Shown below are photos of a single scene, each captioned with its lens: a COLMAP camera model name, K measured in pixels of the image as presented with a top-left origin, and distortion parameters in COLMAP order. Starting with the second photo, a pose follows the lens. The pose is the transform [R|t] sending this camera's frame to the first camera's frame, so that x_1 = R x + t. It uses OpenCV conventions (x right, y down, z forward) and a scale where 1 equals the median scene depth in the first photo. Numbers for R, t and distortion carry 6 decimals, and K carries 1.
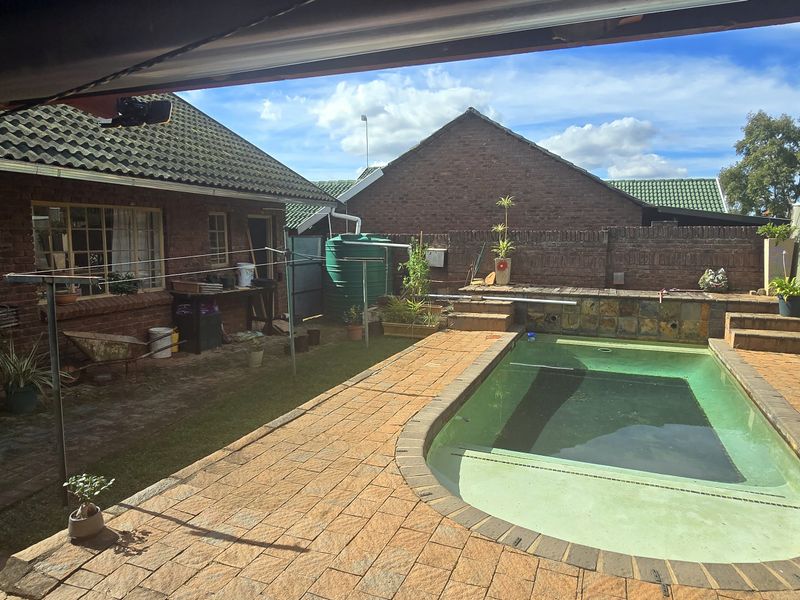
lens RADIAL K [[529.6, 0, 406.4], [0, 529.6, 301.0], [0, 0, 1]] dist [-0.000677, -0.003408]
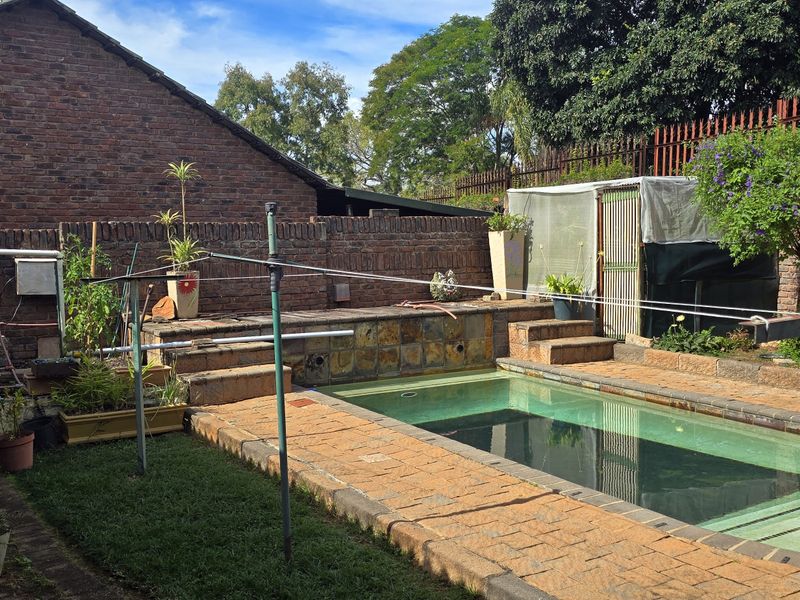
lens RADIAL K [[853.6, 0, 400.0], [0, 853.6, 300.0], [0, 0, 1]] dist [0.057134, -0.024695]
pose [[0.613001, -0.070401, 0.786939, -0.453262], [0.109504, 0.993980, 0.003622, -0.031812], [-0.782457, 0.083953, 0.617020, 0.298187]]
